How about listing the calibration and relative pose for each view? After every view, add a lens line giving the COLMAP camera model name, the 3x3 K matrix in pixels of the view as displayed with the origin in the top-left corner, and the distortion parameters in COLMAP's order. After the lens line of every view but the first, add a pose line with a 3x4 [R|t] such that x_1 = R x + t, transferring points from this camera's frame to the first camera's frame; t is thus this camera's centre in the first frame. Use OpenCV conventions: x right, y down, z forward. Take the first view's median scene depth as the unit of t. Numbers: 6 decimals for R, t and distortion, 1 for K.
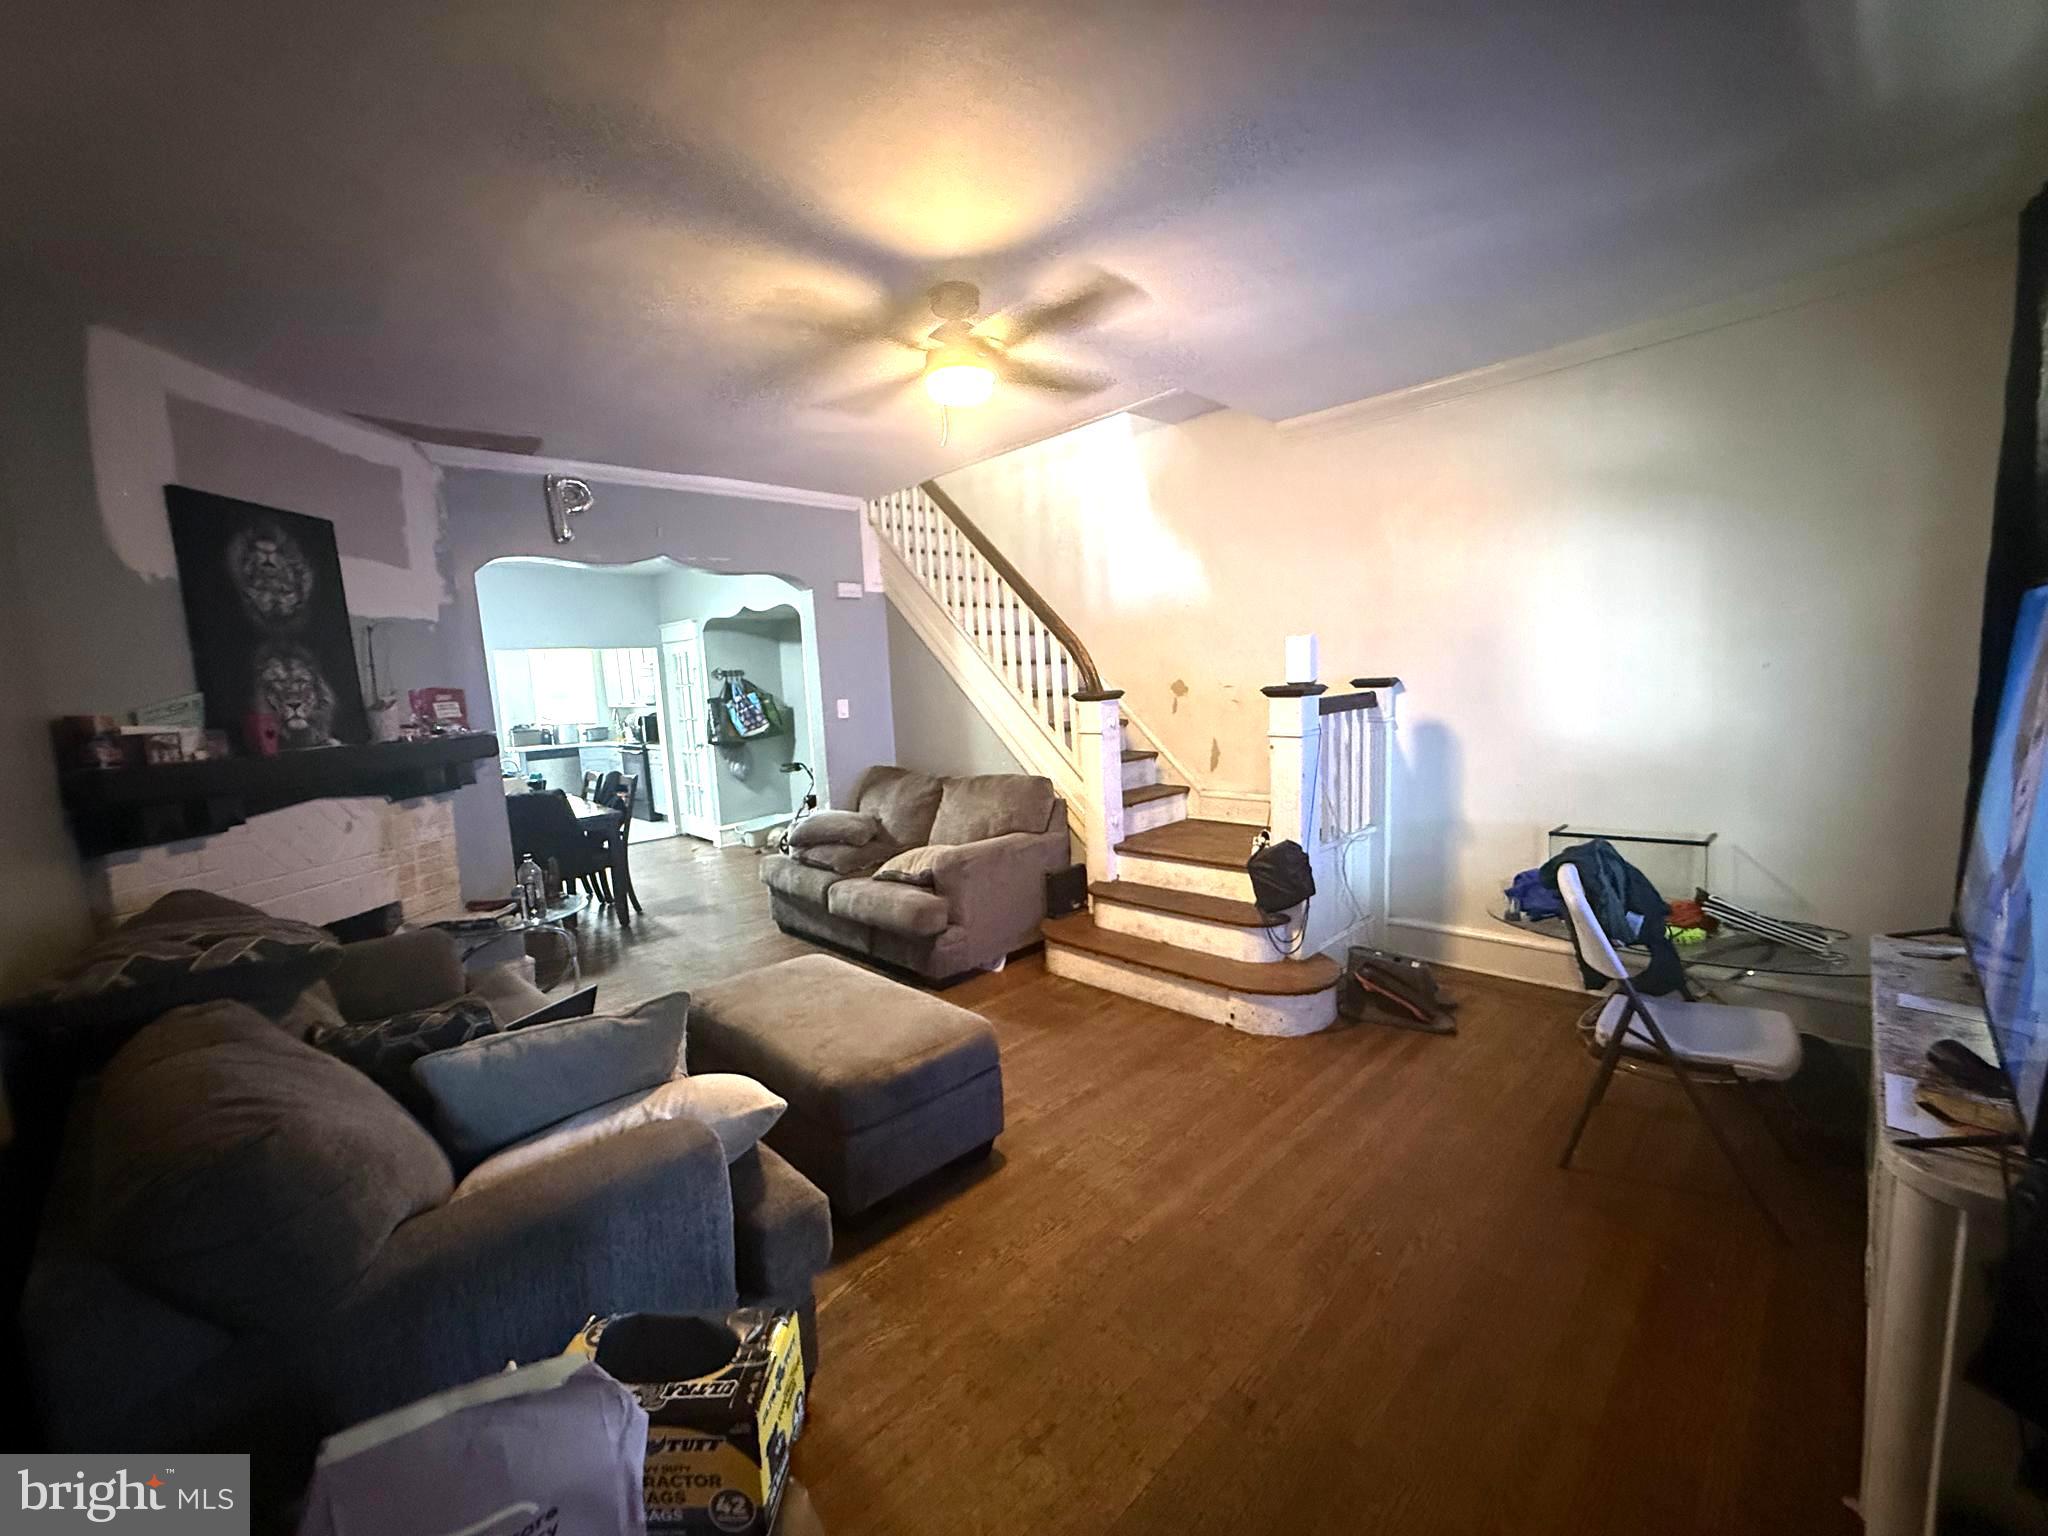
lens RADIAL K [[814.5, 0, 1019.7], [0, 814.5, 769.3], [0, 0, 1]] dist [-0.000412, -0.000114]
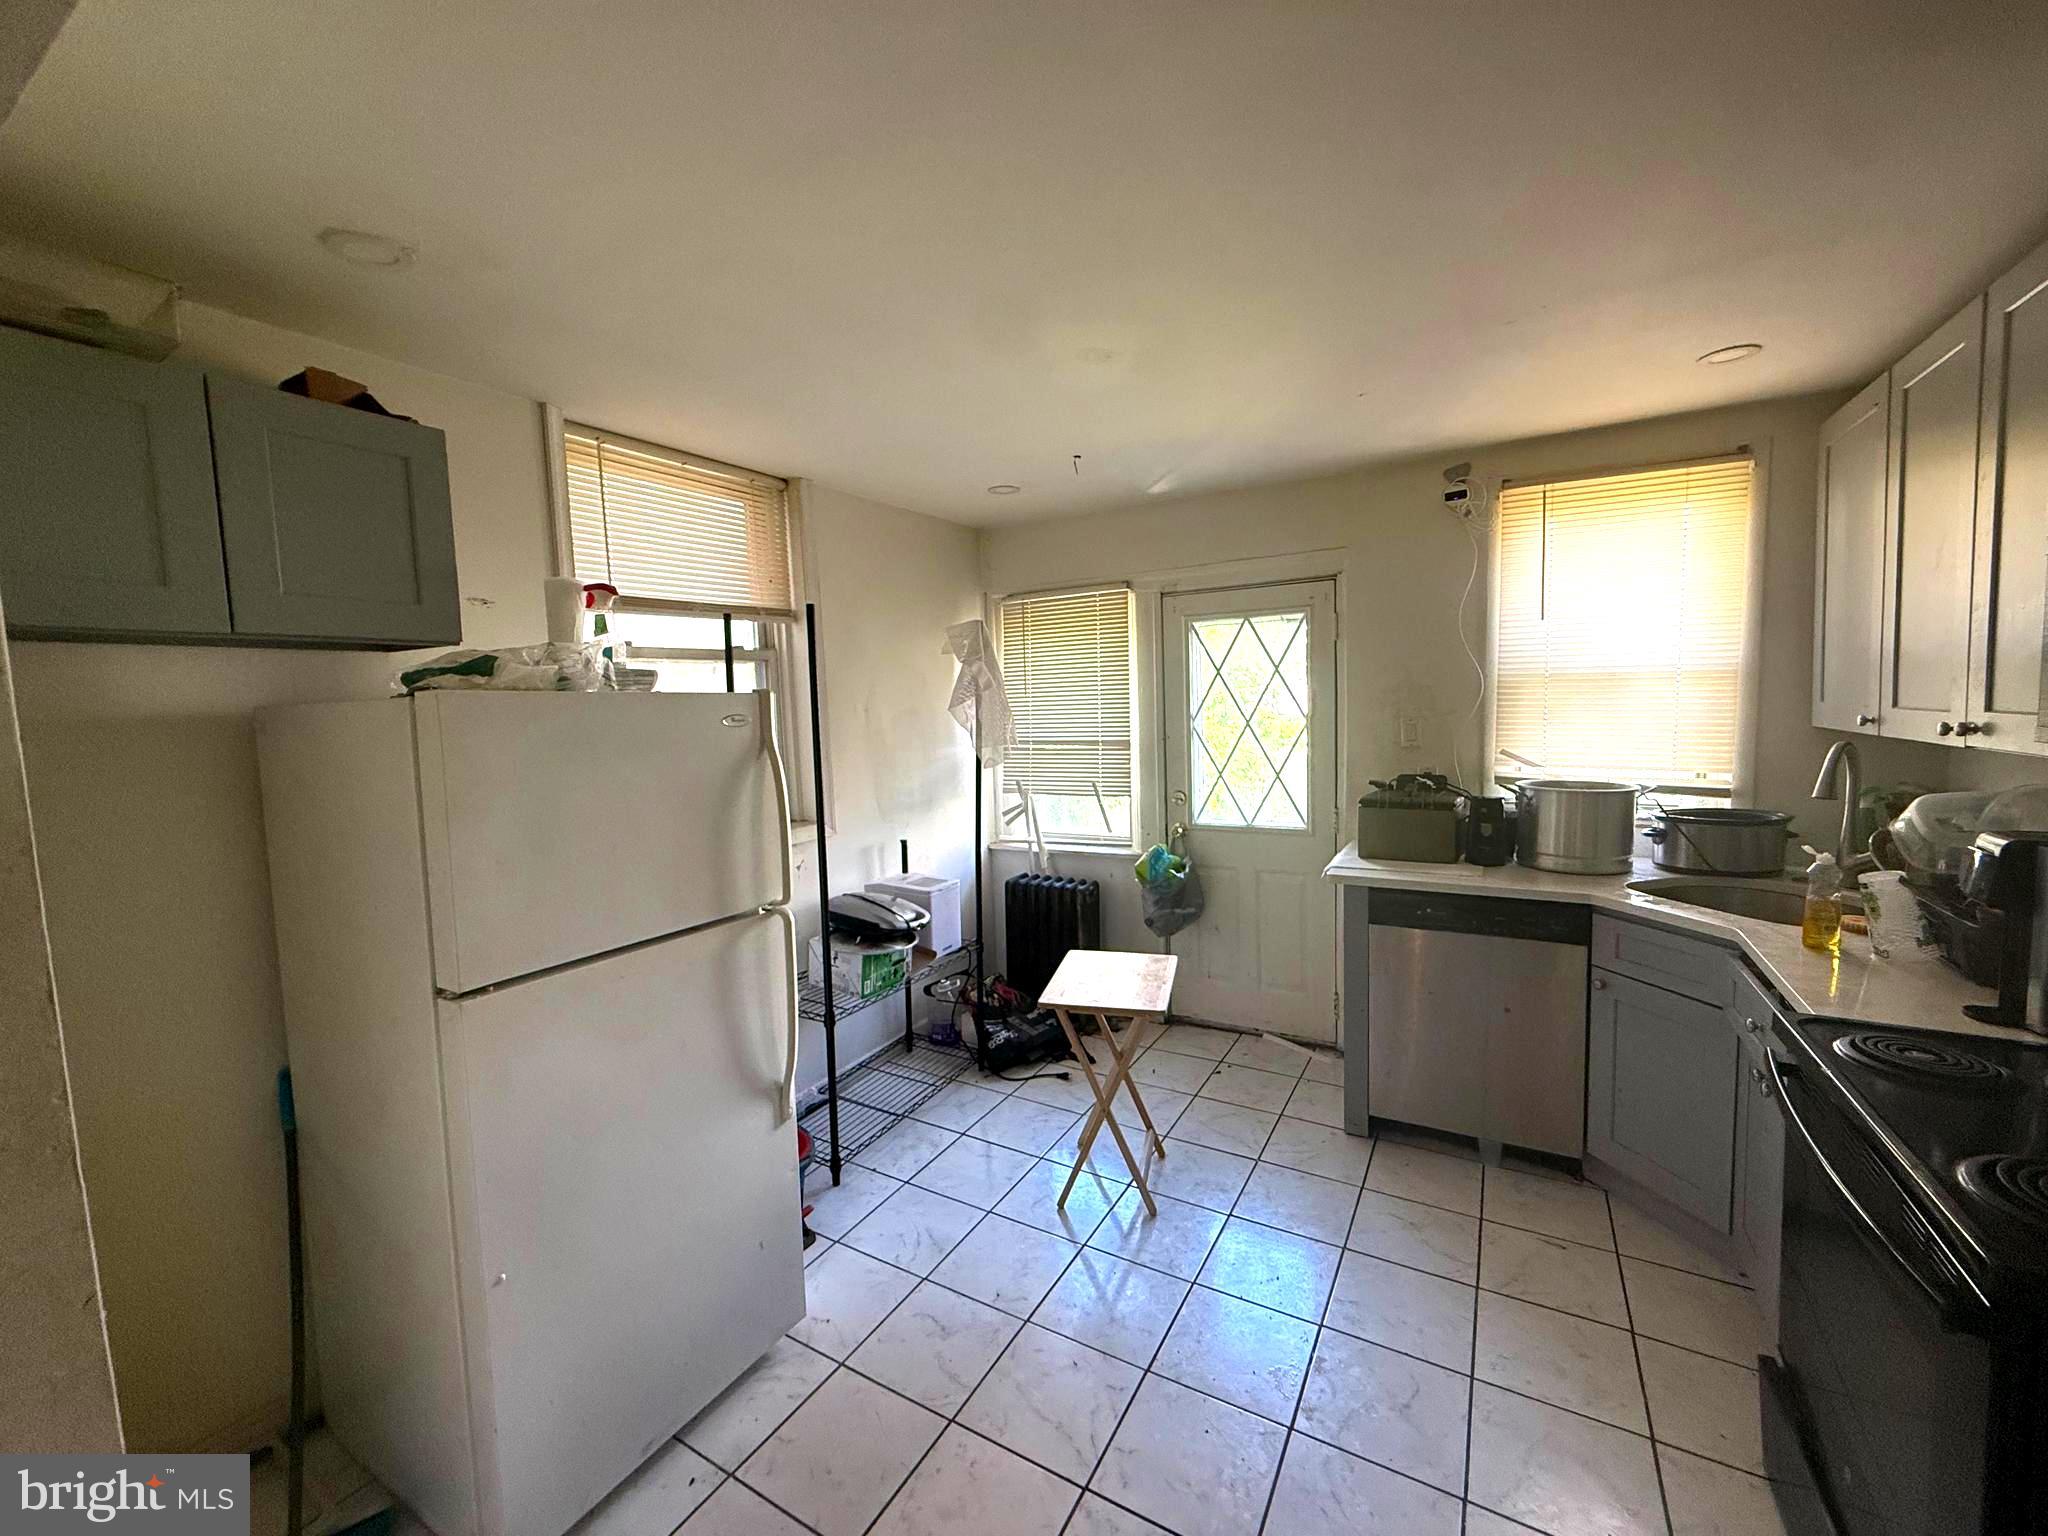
lens RADIAL K [[814.5, 0, 1019.7], [0, 814.5, 769.3], [0, 0, 1]] dist [-0.000412, -0.000114]
pose [[0.267843, 0.119971, -0.955964, -0.979332], [-0.091086, 0.990926, 0.098838, -0.191104], [0.959147, 0.060602, 0.276340, 2.056176]]
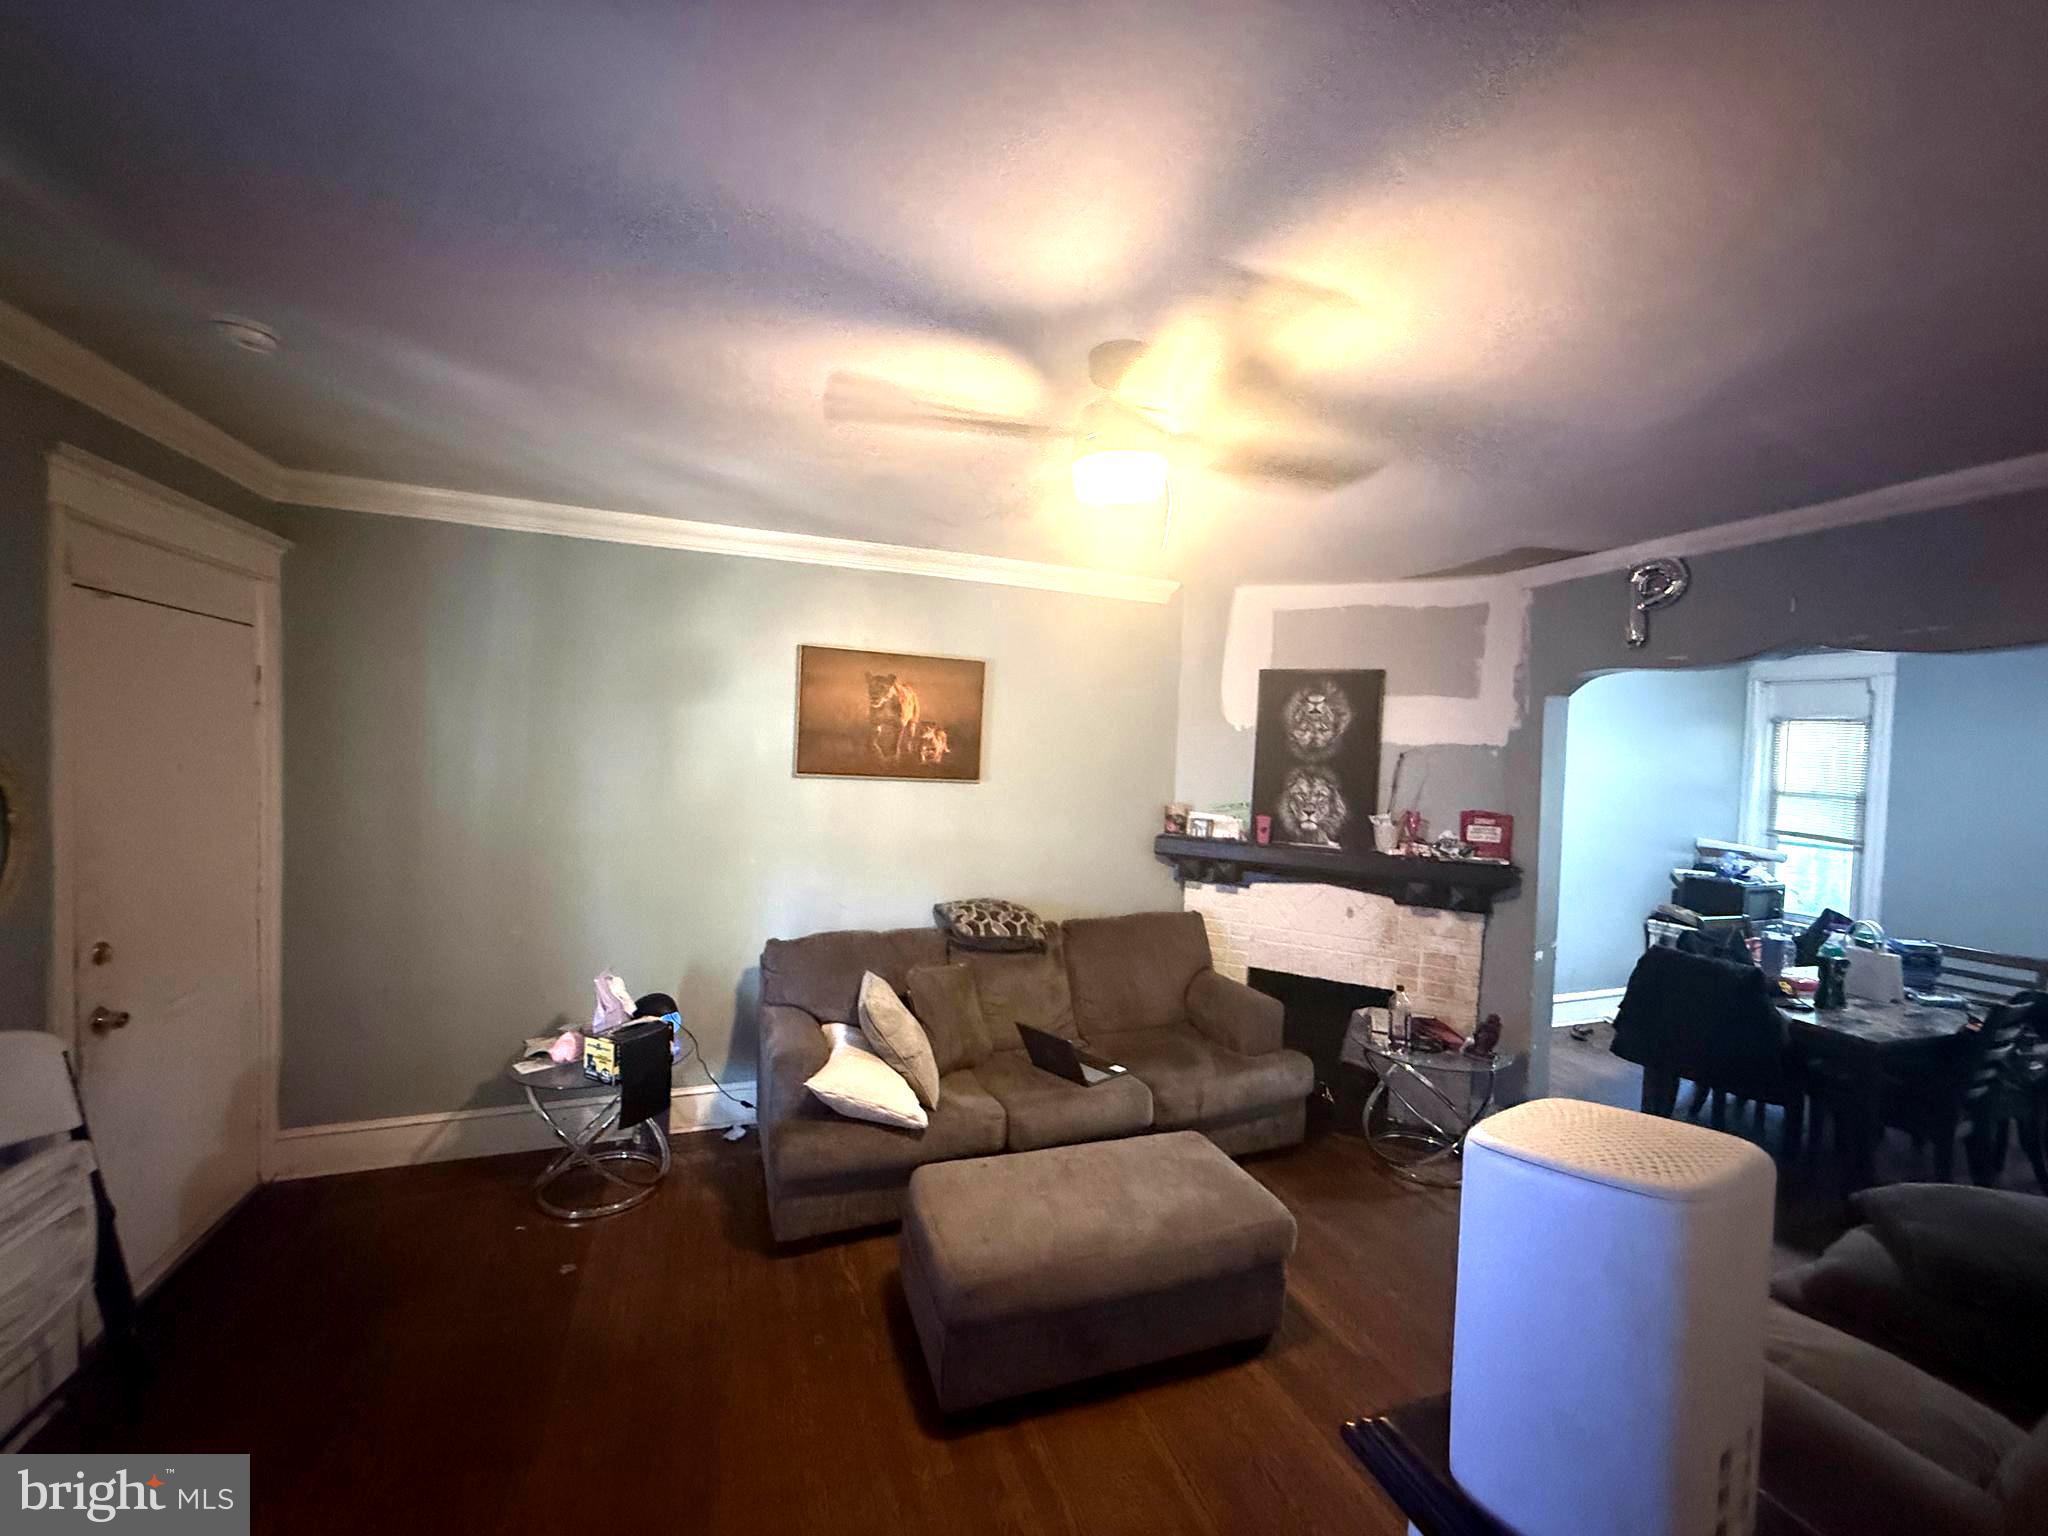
lens RADIAL K [[814.5, 0, 1019.7], [0, 814.5, 769.3], [0, 0, 1]] dist [-0.000412, -0.000114]
pose [[-0.410203, 0.056855, -0.910220, 0.422714], [-0.118623, 0.986250, 0.115063, -0.190274], [0.904247, 0.155172, -0.397819, 0.831293]]
